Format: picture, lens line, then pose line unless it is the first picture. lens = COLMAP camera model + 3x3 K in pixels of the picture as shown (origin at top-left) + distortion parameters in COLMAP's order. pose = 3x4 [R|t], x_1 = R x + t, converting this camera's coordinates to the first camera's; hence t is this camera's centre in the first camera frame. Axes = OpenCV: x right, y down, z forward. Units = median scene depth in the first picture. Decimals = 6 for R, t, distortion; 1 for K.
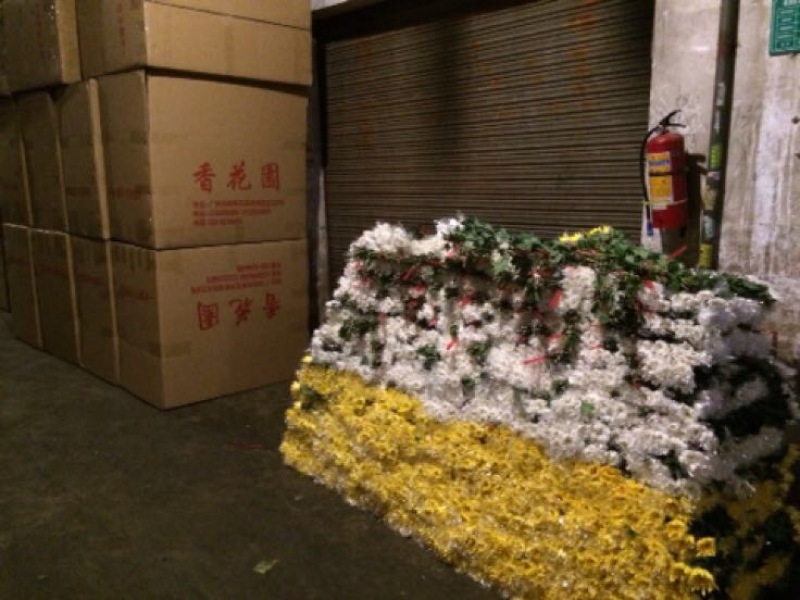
lens RADIAL K [[664.0, 0, 401.8], [0, 664.0, 304.0], [0, 0, 1]] dist [0.113620, -0.157246]
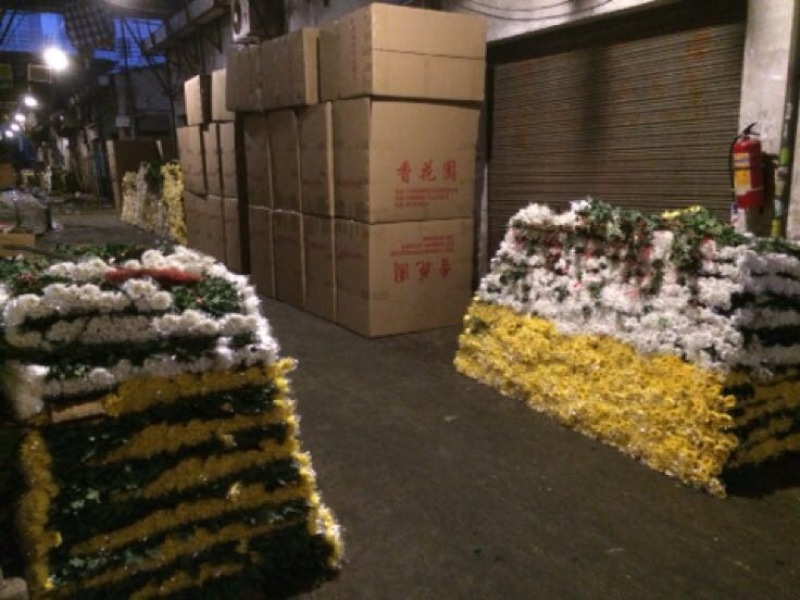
lens RADIAL K [[664.0, 0, 401.8], [0, 664.0, 304.0], [0, 0, 1]] dist [0.113620, -0.157246]
pose [[0.975621, 0.040067, -0.215775, 0.015060], [-0.036430, 0.999120, 0.020810, 0.081490], [0.216419, -0.012442, 0.976221, -0.514291]]
